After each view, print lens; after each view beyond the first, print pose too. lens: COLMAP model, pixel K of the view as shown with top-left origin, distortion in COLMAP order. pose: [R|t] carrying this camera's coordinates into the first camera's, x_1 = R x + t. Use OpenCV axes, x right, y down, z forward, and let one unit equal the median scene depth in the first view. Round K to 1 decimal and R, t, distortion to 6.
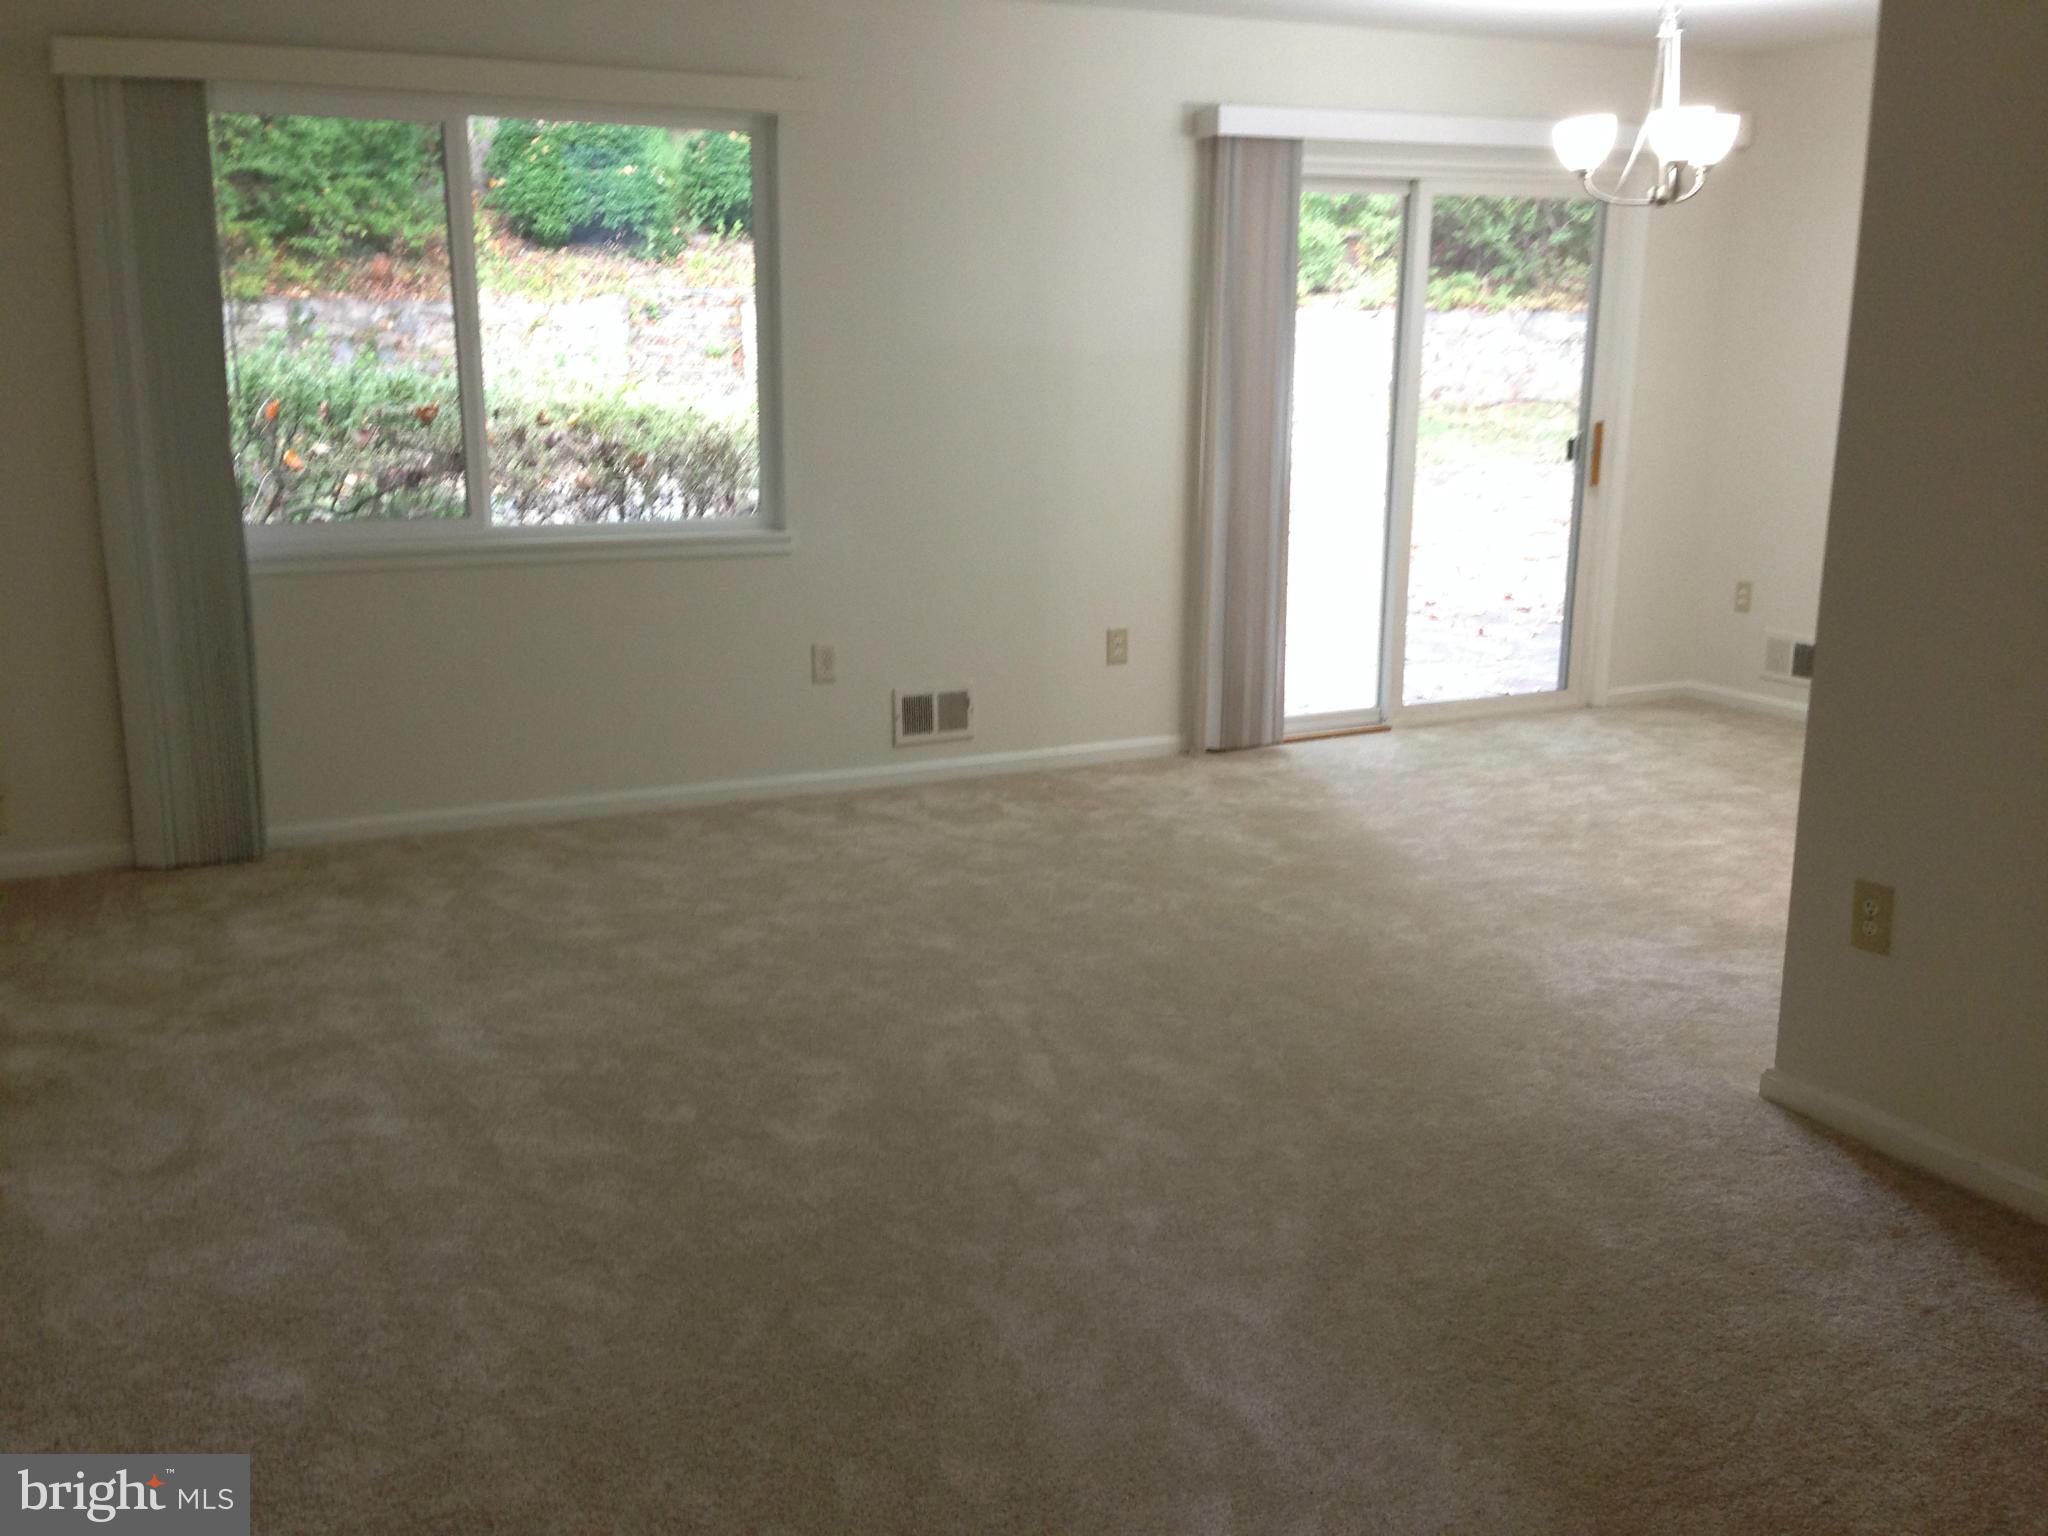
lens RADIAL K [[1861.7, 0, 1019.9], [0, 1861.7, 756.9], [0, 0, 1]] dist [0.058453, -0.011580]
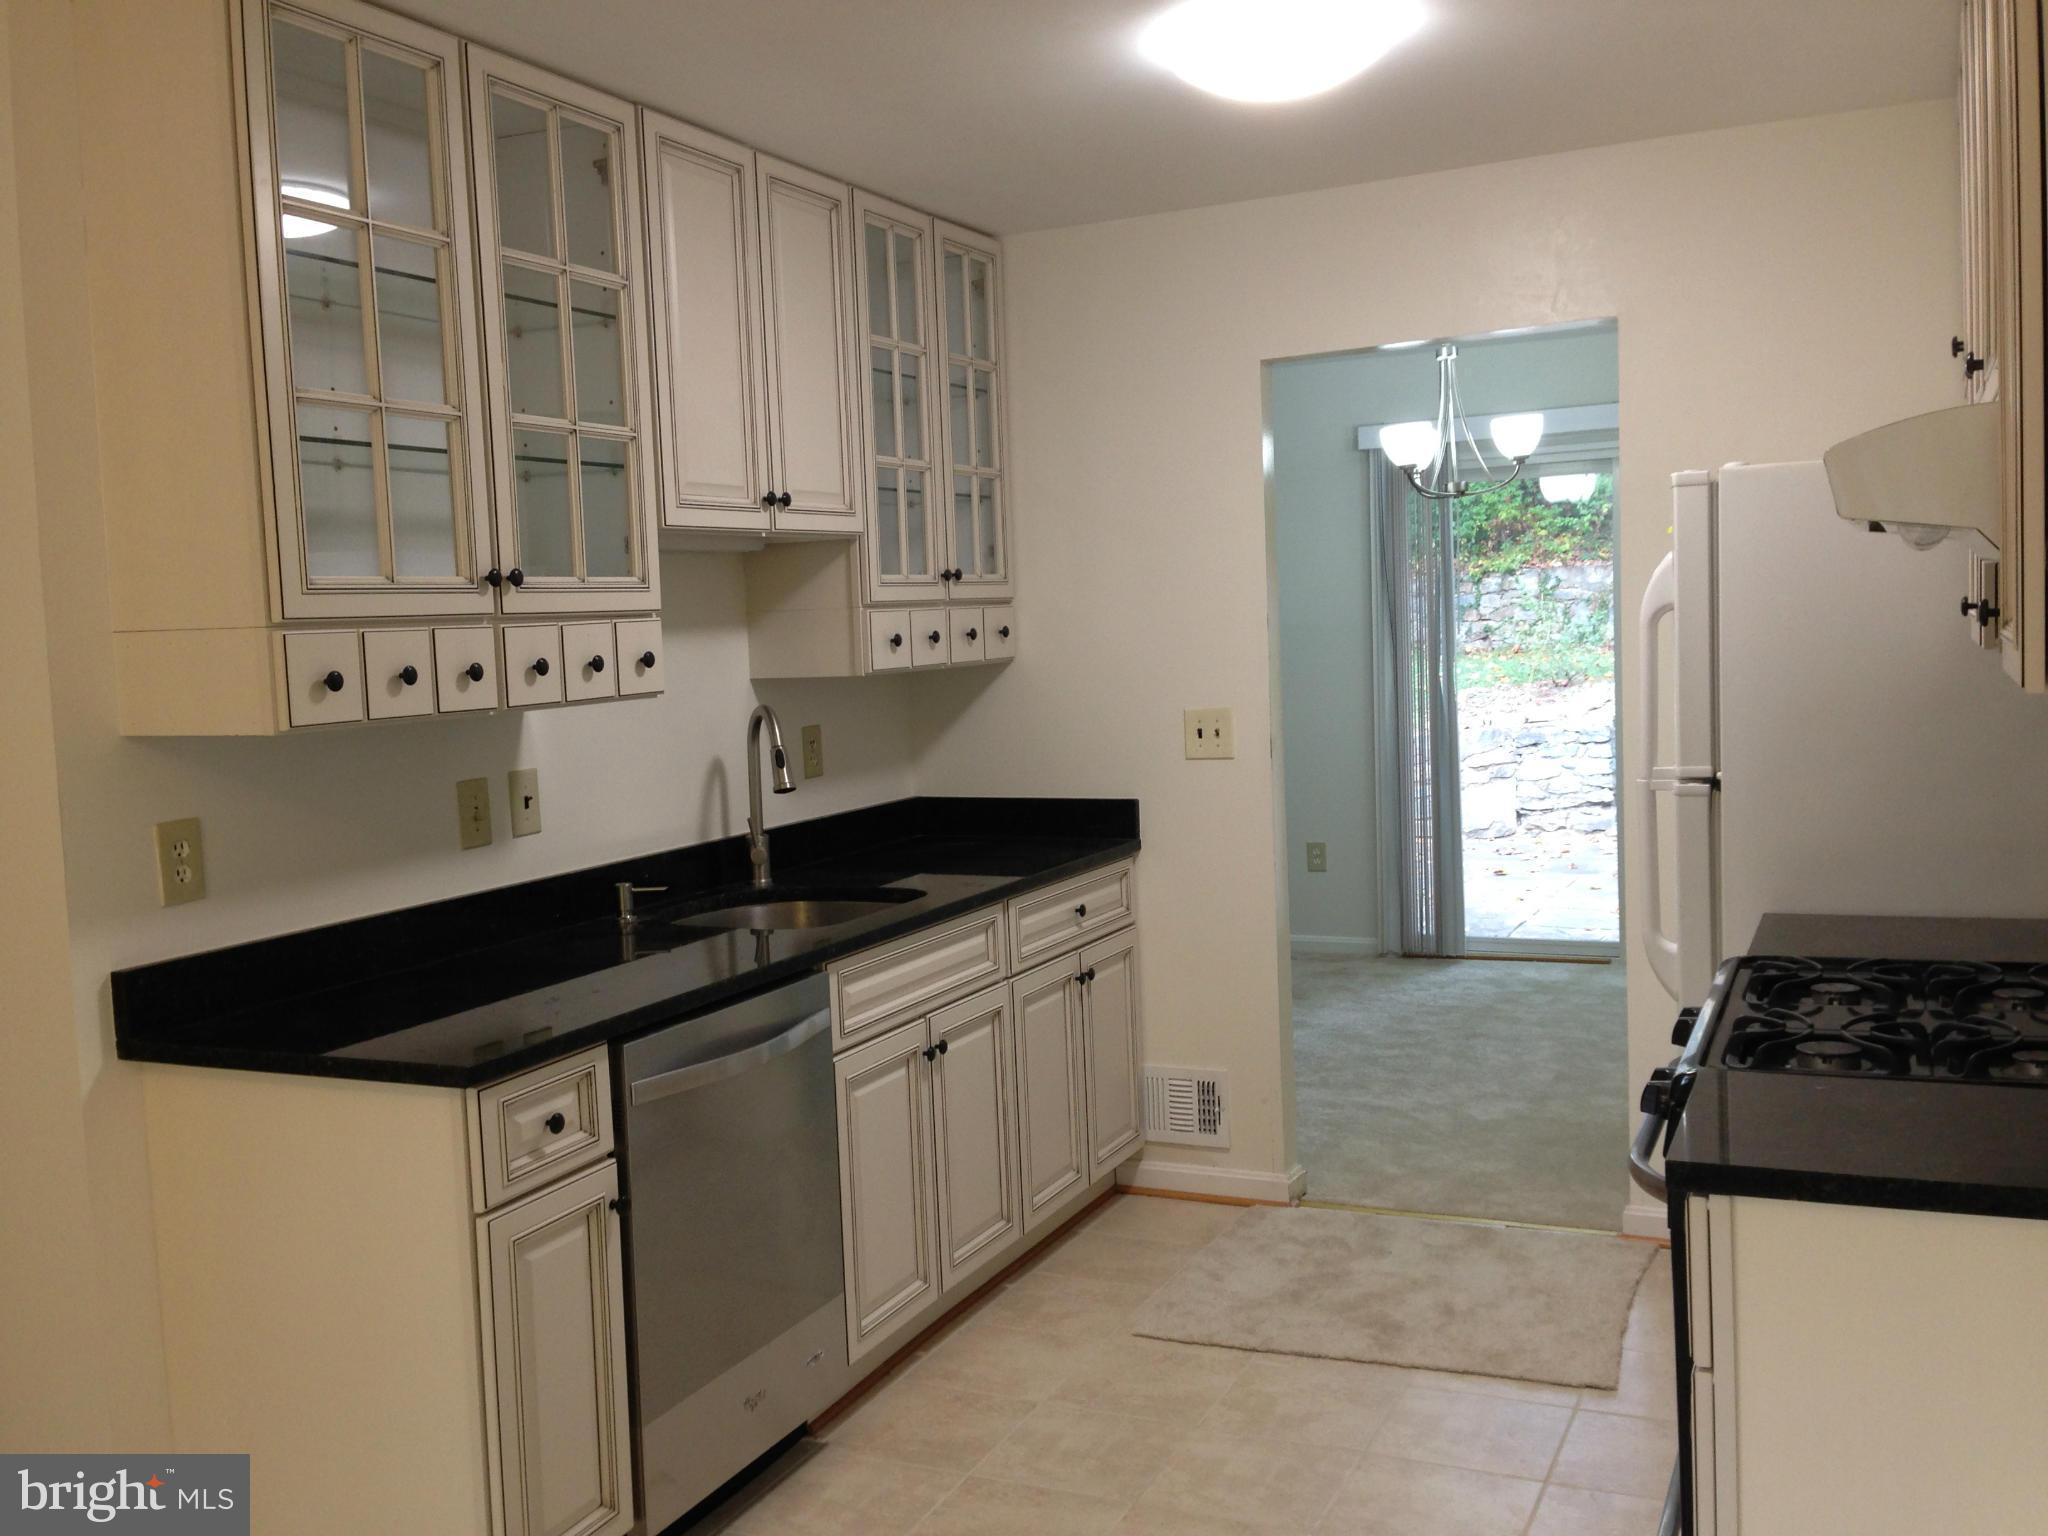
lens RADIAL K [[1852.6, 0, 1022.1], [0, 1852.6, 759.6], [0, 0, 1]] dist [0.095866, -0.140781]
pose [[0.624881, 0.031583, -0.780081, 0.930807], [-0.130035, 0.989435, -0.064104, -0.021490], [0.769815, 0.141495, 0.622386, 0.105737]]
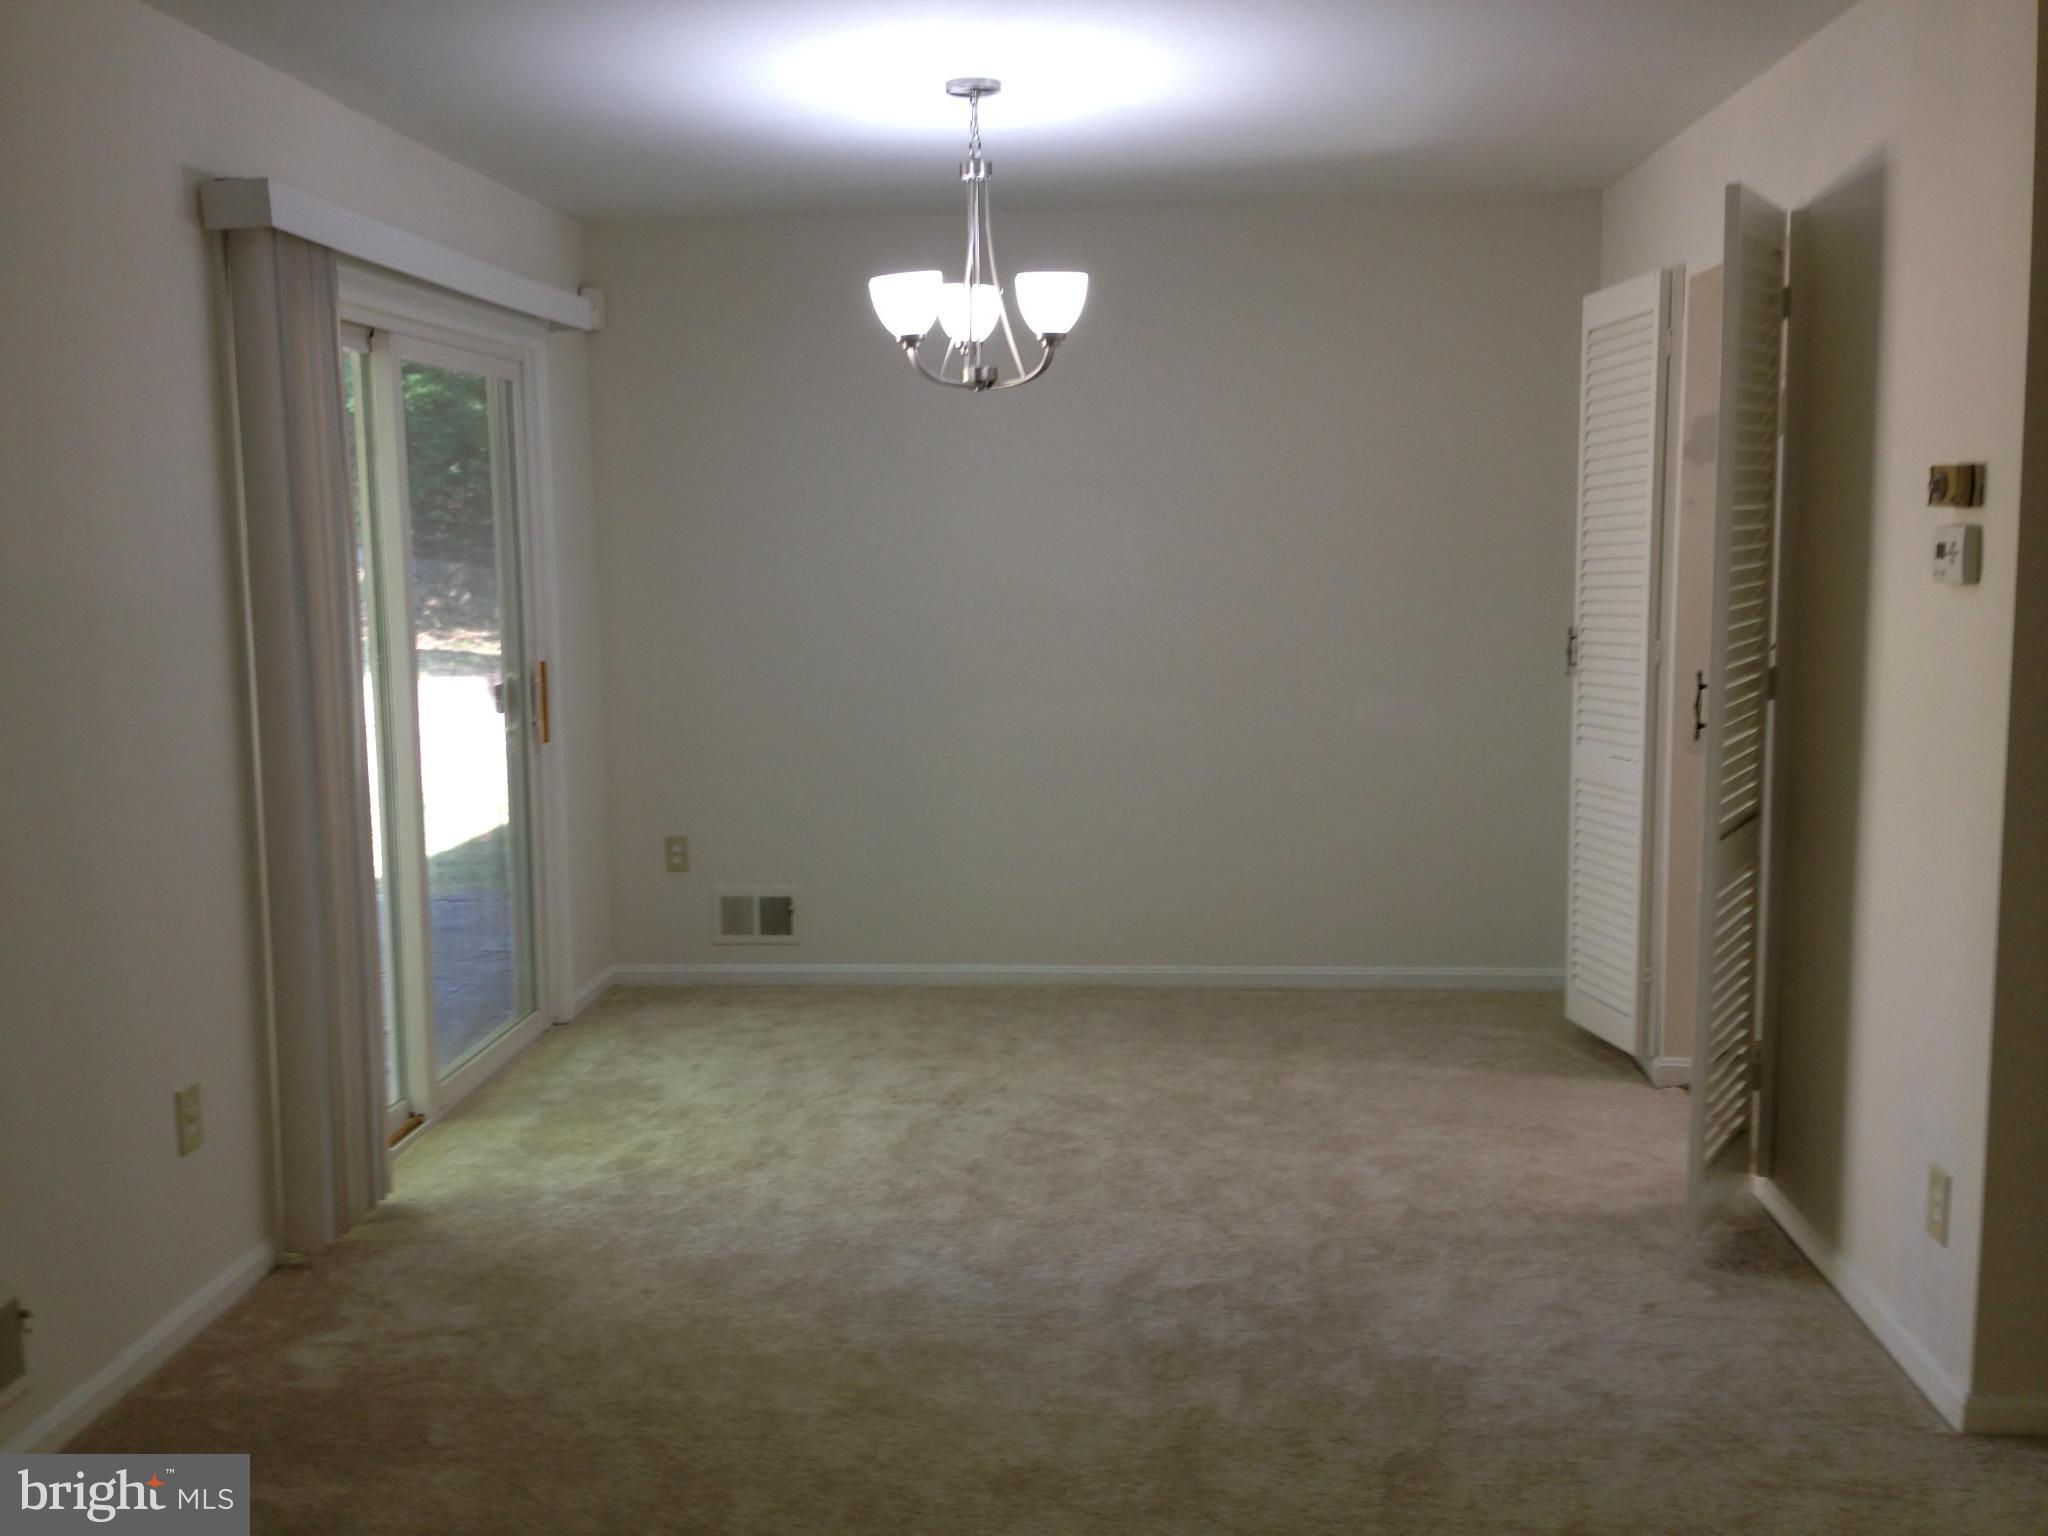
lens RADIAL K [[1852.6, 0, 1022.1], [0, 1852.6, 759.6], [0, 0, 1]] dist [0.095866, -0.140781]
pose [[0.505377, -0.110987, 0.855731, -0.308736], [0.202786, 0.979196, 0.007239, -0.126783], [-0.838732, 0.169872, 0.517370, 0.536870]]
